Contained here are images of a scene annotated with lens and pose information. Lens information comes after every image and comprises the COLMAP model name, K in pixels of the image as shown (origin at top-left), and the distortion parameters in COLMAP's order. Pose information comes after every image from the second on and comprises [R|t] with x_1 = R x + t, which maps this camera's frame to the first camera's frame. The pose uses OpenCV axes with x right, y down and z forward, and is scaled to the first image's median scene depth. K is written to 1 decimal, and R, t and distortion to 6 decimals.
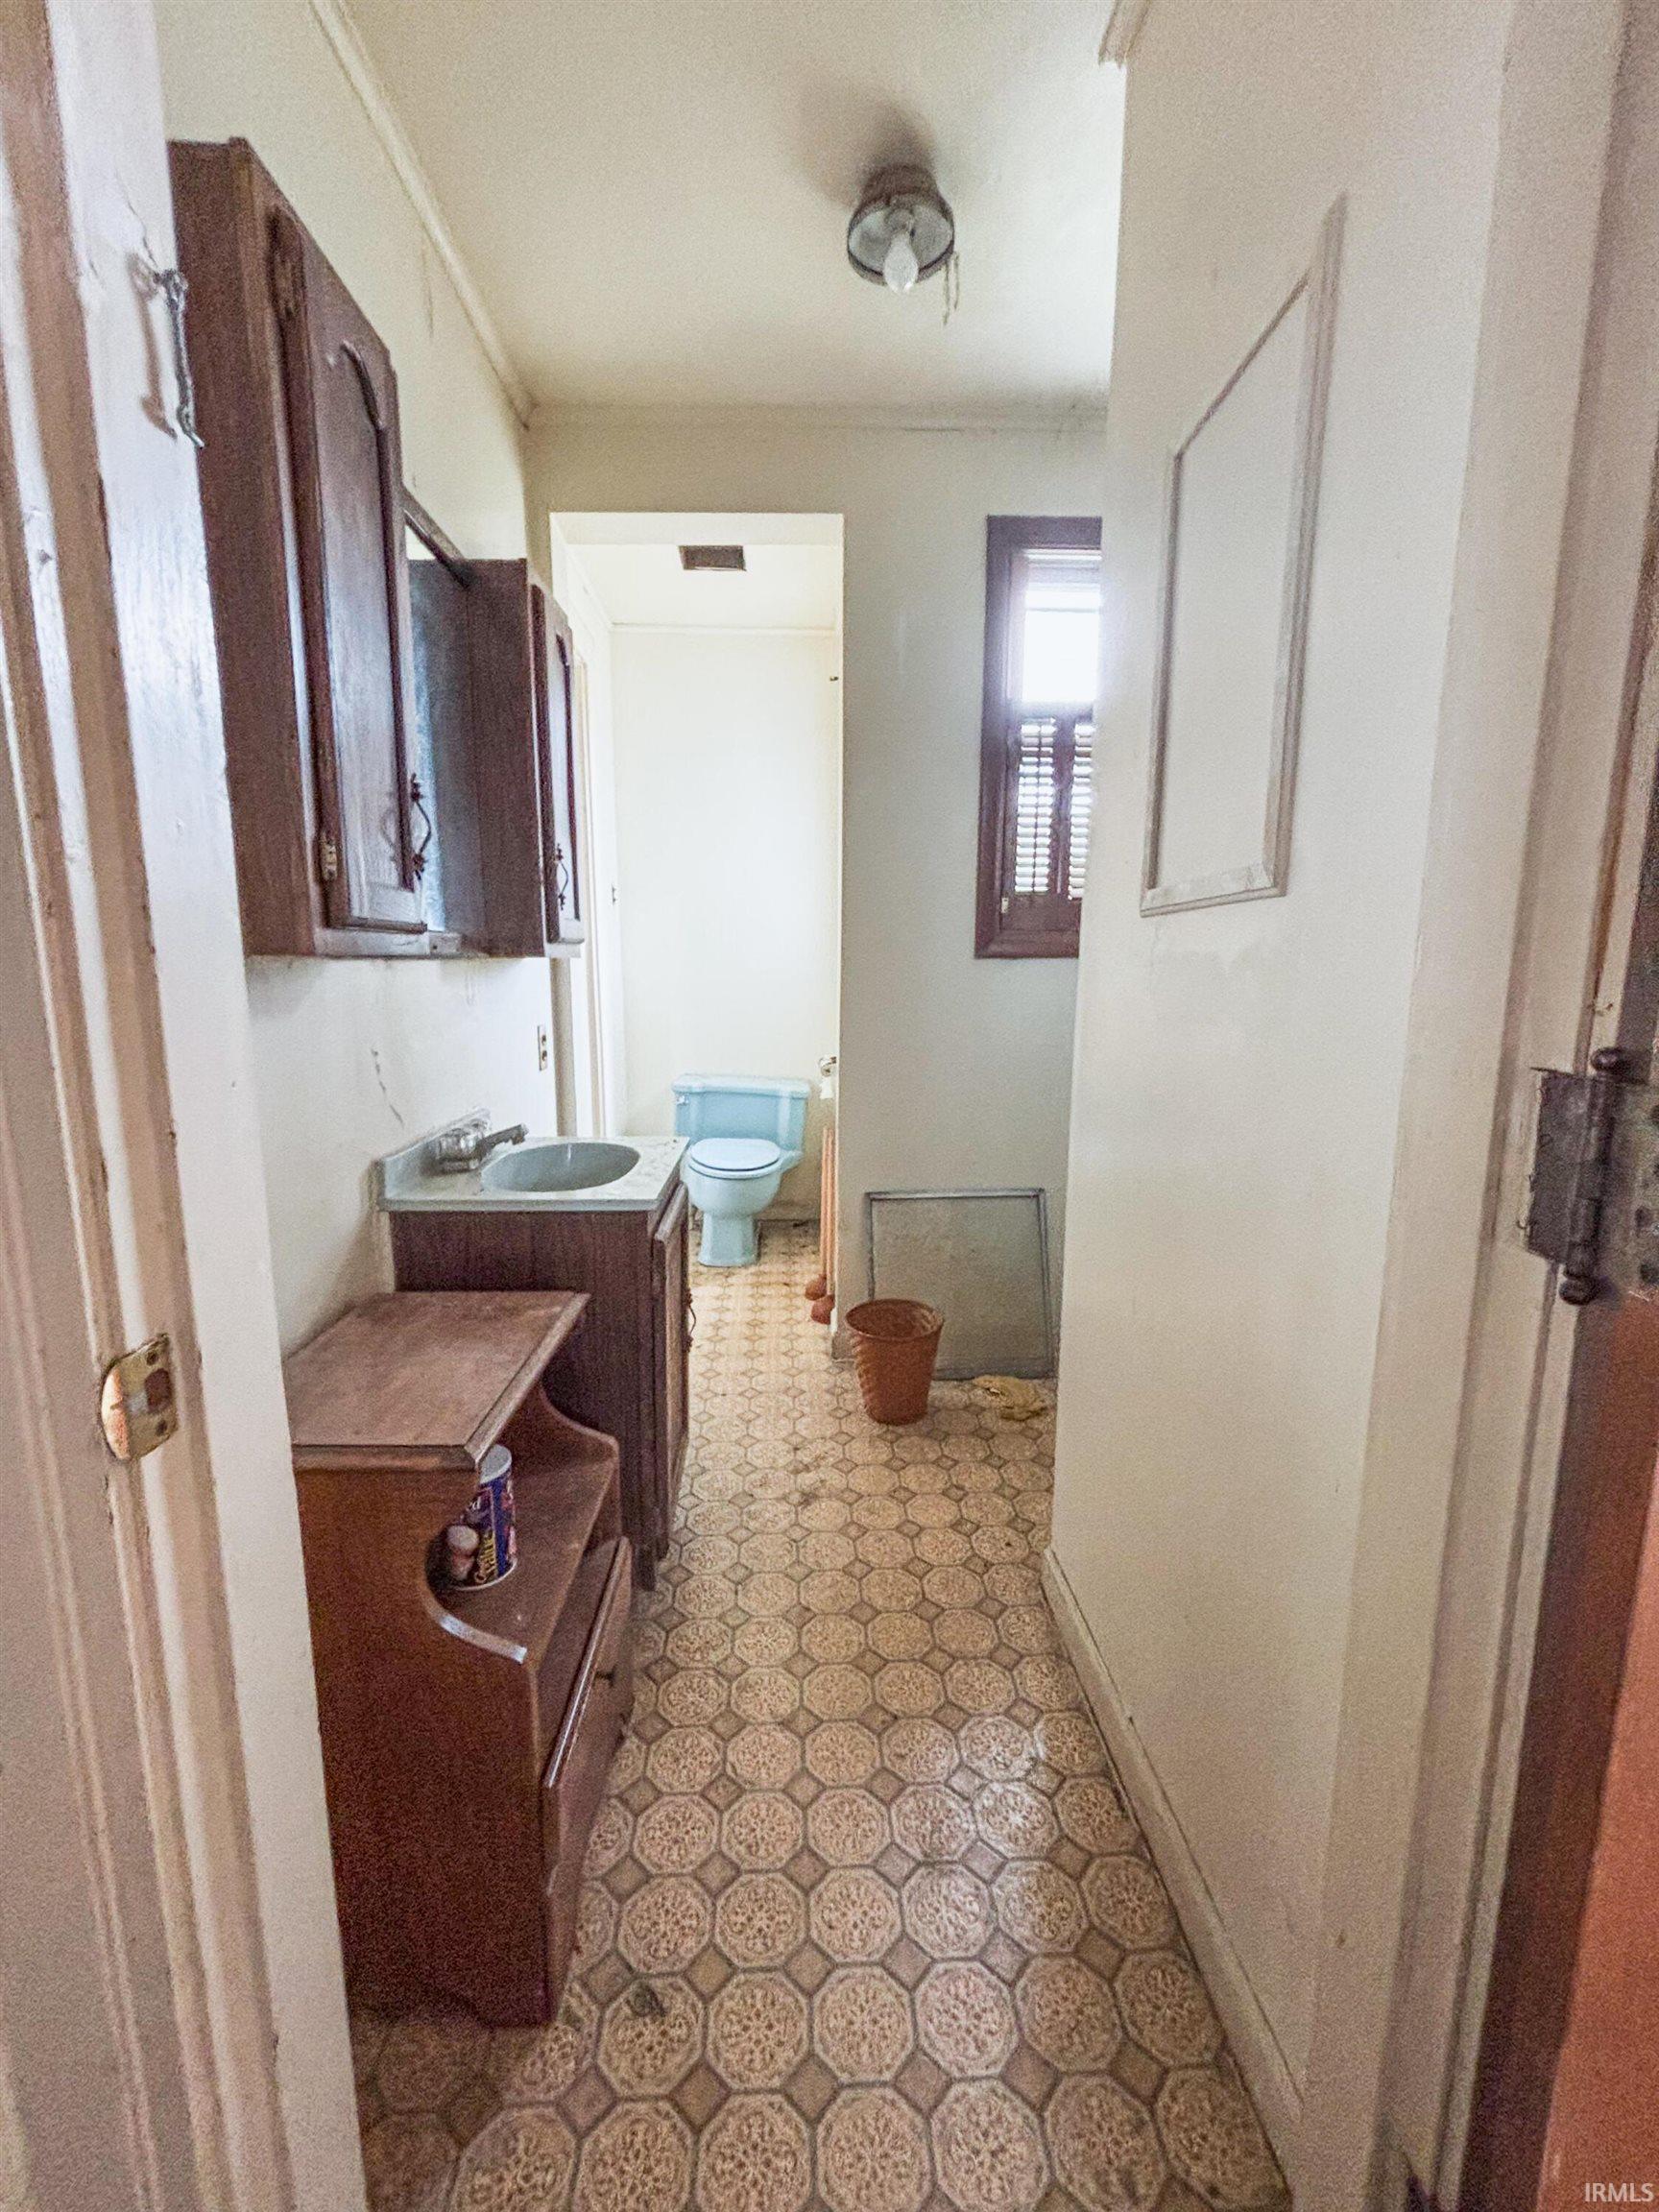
lens RADIAL K [[889.2, 0, 829.5], [0, 889.2, 1106.0], [0, 0, 1]] dist [0.000839, 0.000210]
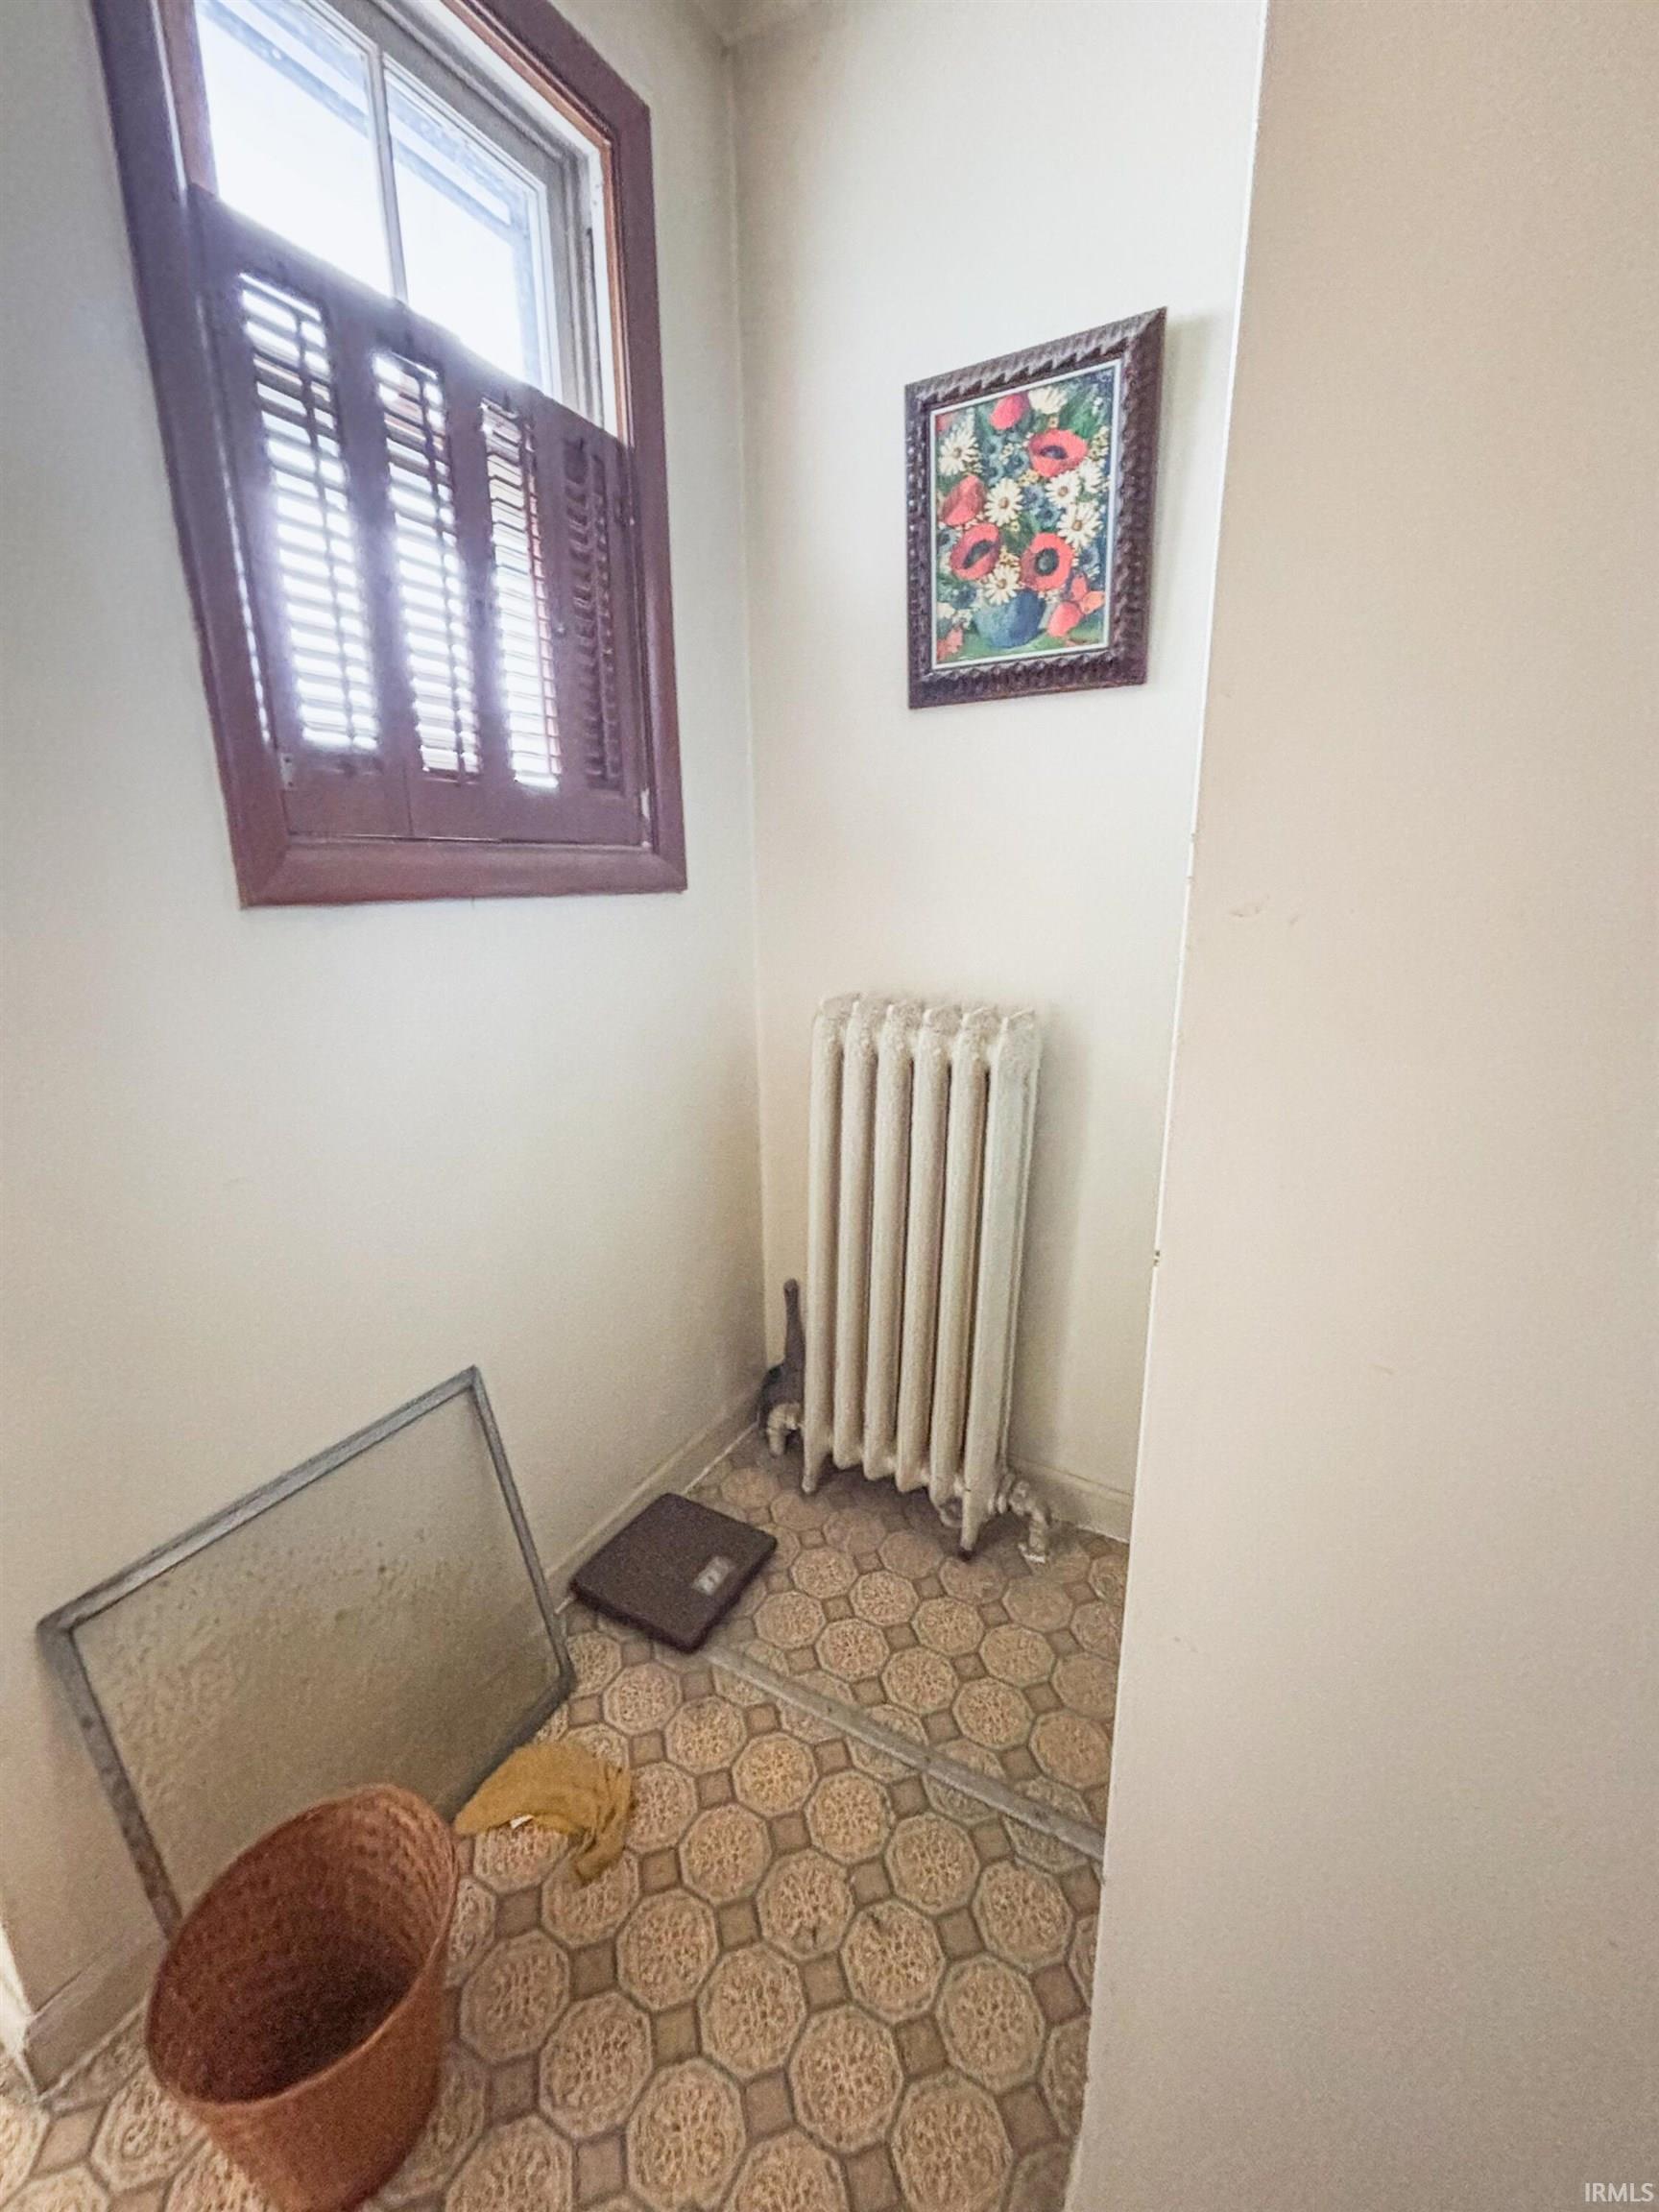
lens RADIAL K [[889.2, 0, 829.5], [0, 889.2, 1106.0], [0, 0, 1]] dist [0.000839, 0.000210]
pose [[0.512985, -0.210398, 0.832214, -0.046104], [0.141365, 0.976966, 0.159855, -0.107722], [-0.846677, 0.035643, 0.530911, 0.581333]]
